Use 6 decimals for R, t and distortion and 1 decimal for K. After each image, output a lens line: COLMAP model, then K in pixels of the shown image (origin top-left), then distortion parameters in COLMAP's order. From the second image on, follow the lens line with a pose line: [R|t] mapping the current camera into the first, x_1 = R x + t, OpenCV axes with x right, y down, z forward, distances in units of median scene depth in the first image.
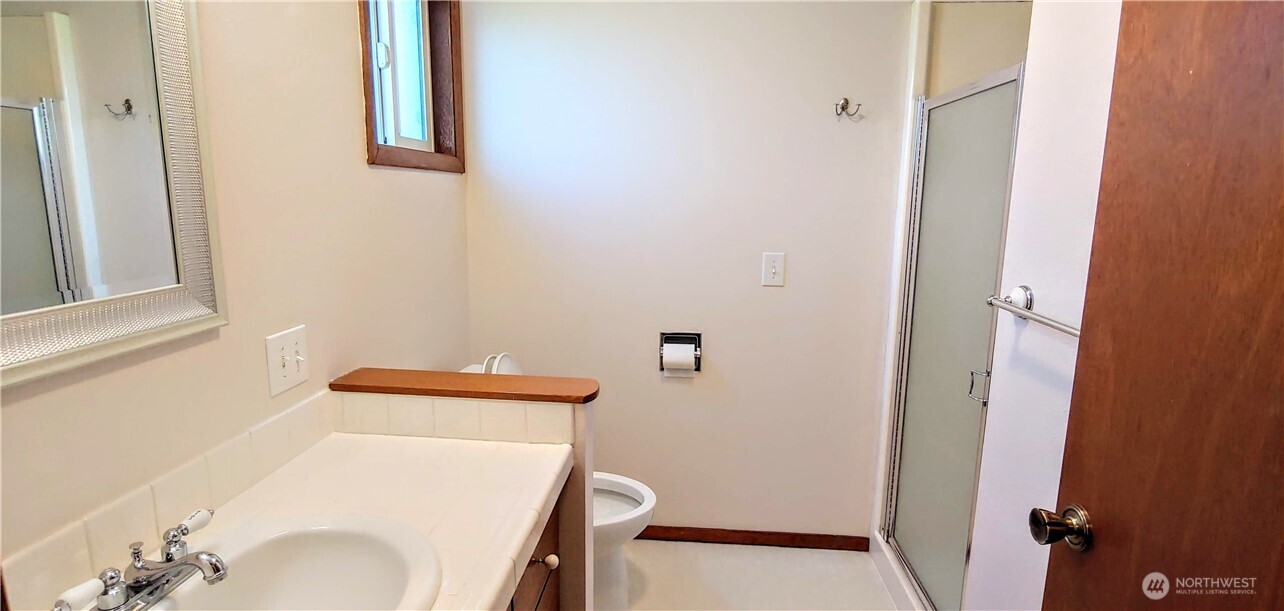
lens RADIAL K [[606.0, 0, 639.1], [0, 606.0, 298.4], [0, 0, 1]] dist [-0.015295, 0.000254]
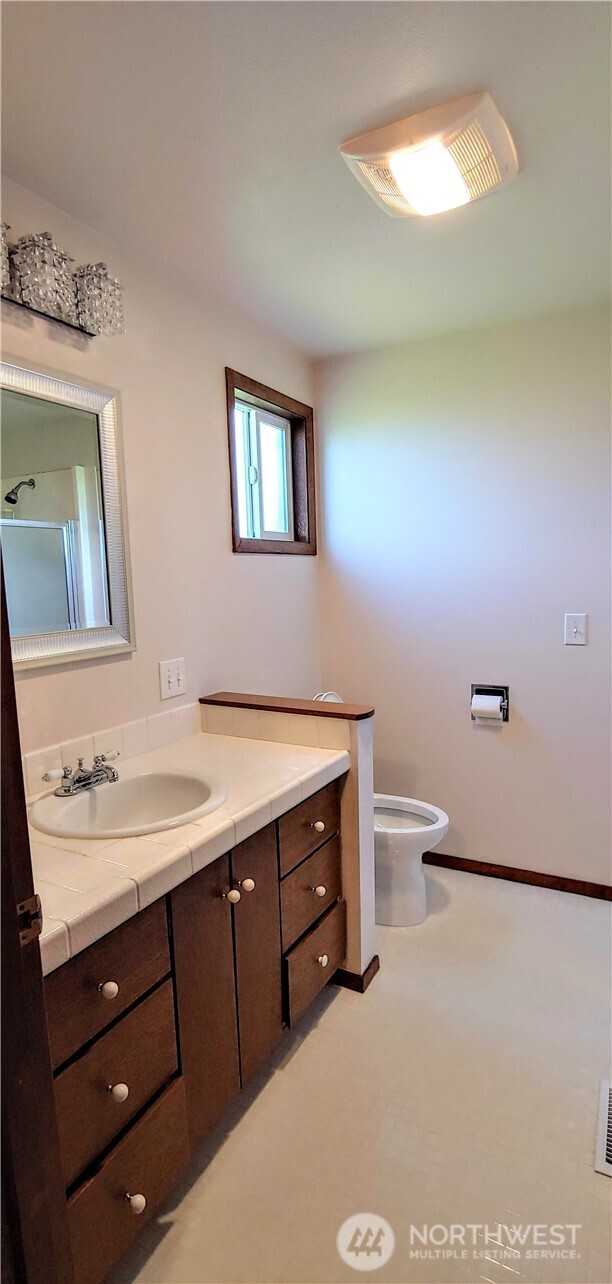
lens RADIAL K [[606.0, 0, 306.0], [0, 606.0, 642.0], [0, 0, 1]] dist [-0.015295, 0.000254]
pose [[0.914447, 0.006187, -0.404659, 0.241457], [-0.029798, 0.998198, -0.052076, 0.050653], [0.403607, 0.059679, 0.912984, -0.198760]]
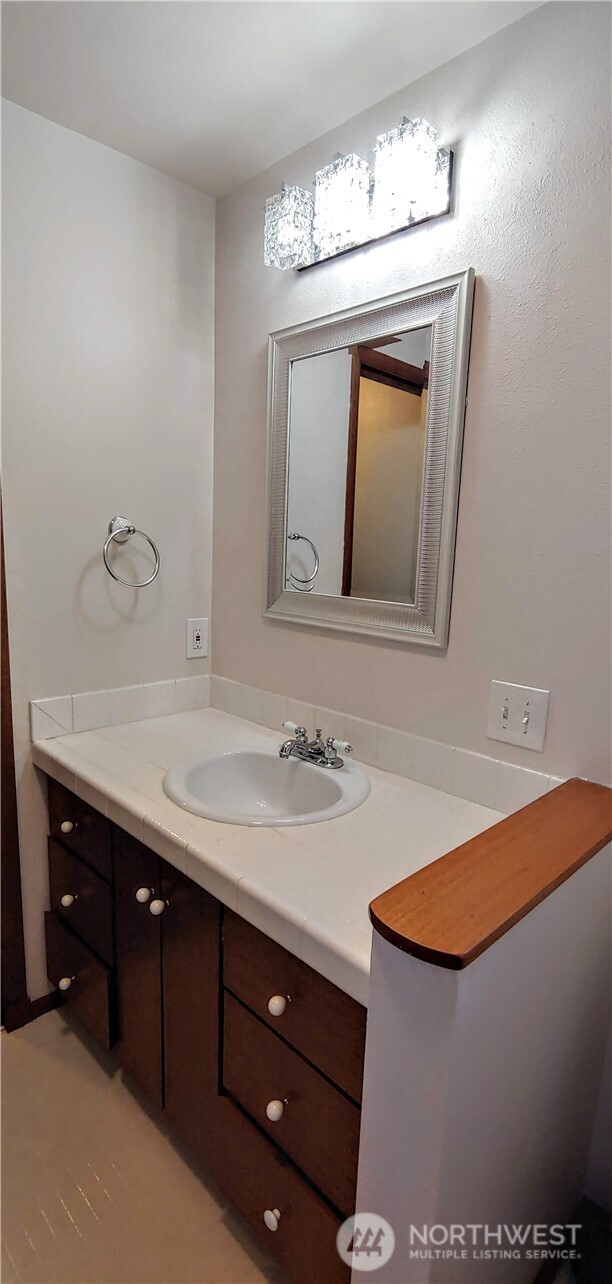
lens RADIAL K [[606.0, 0, 306.0], [0, 606.0, 642.0], [0, 0, 1]] dist [-0.015295, 0.000254]
pose [[-0.638105, 0.093460, -0.764256, 0.232460], [-0.175268, 0.948914, 0.262379, -0.131112], [0.749735, 0.301375, -0.589126, 0.821190]]
